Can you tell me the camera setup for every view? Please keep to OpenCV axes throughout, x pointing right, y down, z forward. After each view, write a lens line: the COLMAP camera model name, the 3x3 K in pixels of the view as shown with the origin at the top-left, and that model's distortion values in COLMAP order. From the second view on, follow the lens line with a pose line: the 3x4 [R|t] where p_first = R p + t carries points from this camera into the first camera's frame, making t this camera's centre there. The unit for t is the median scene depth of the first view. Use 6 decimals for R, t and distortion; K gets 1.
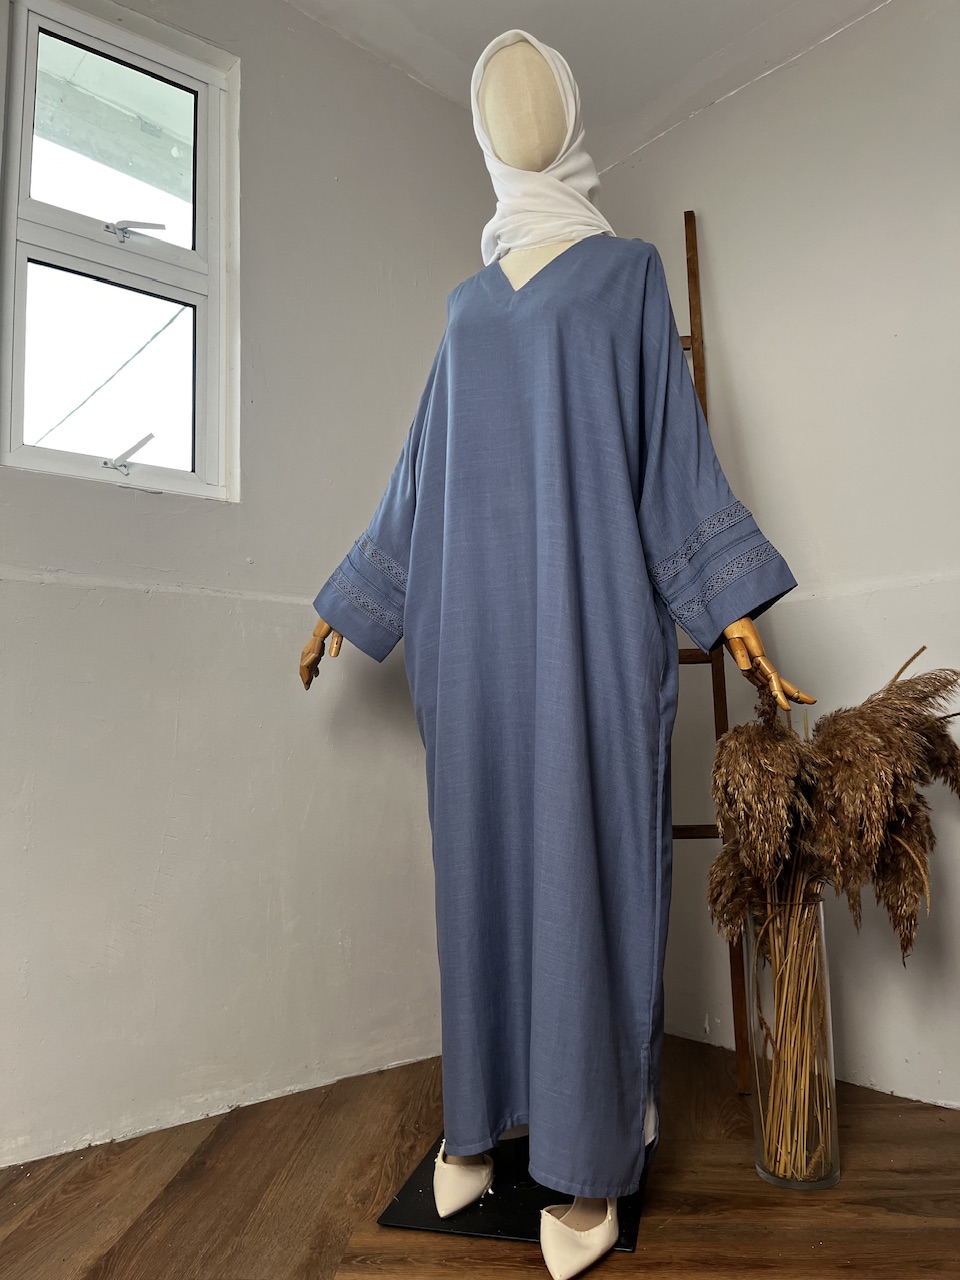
lens RADIAL K [[946.6, 0, 480.0], [0, 946.6, 640.0], [0, 0, 1]] dist [0.040732, -0.084662]
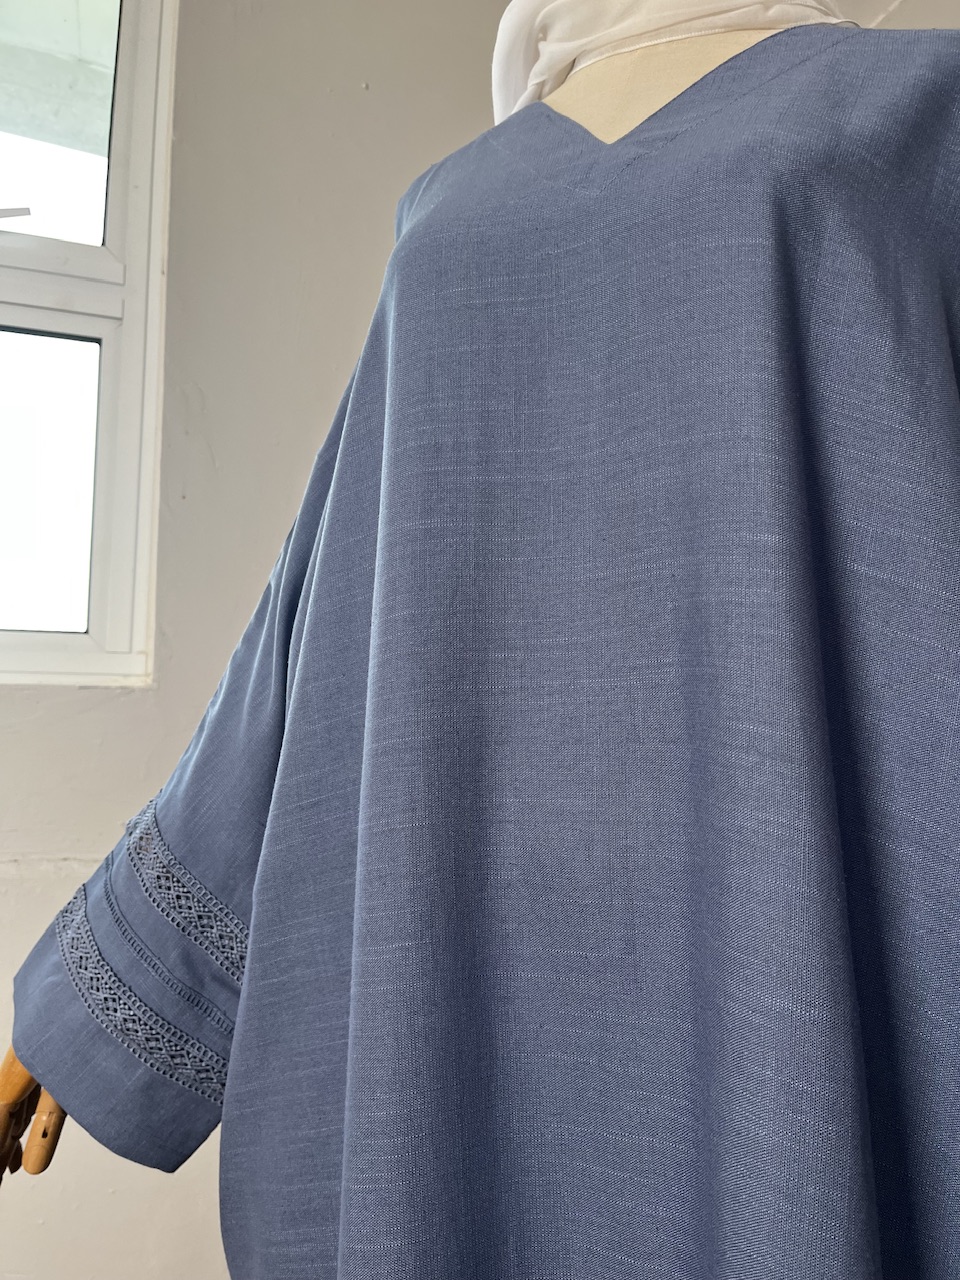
lens RADIAL K [[946.6, 0, 480.0], [0, 946.6, 640.0], [0, 0, 1]] dist [0.040732, -0.084662]
pose [[0.998115, 0.037265, 0.048767, -0.014461], [-0.035114, 0.998403, -0.044245, -0.195930], [-0.050338, 0.042449, 0.997830, 0.721121]]
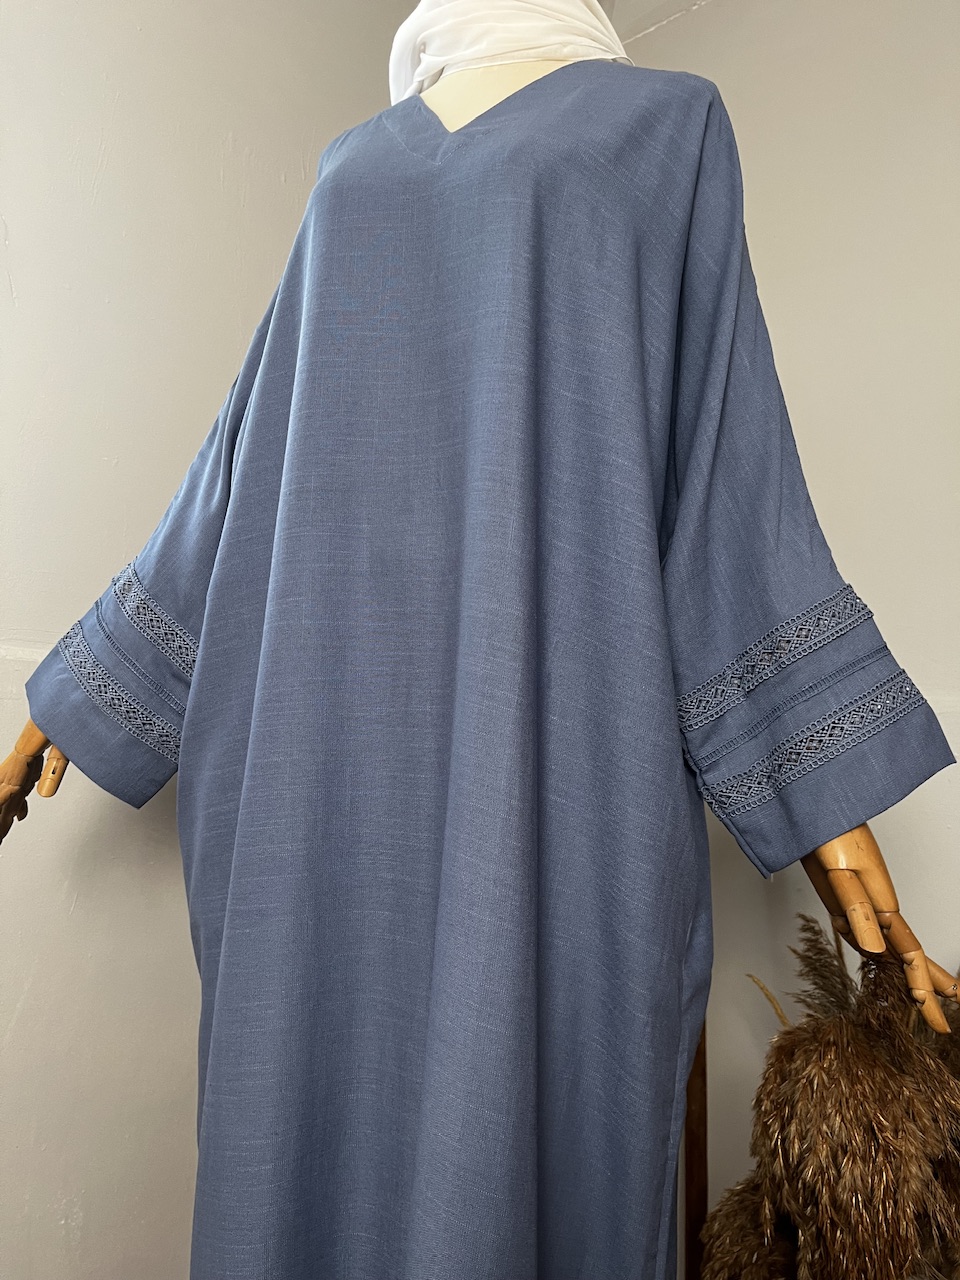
lens RADIAL K [[1028.6, 0, 460.3], [0, 1028.6, 642.4], [0, 0, 1]] dist [0.003770, -0.002743]
pose [[0.990443, 0.081886, 0.110982, 0.003620], [-0.081168, 0.996640, -0.010984, -0.091506], [-0.111509, 0.001871, 0.993762, 0.463010]]
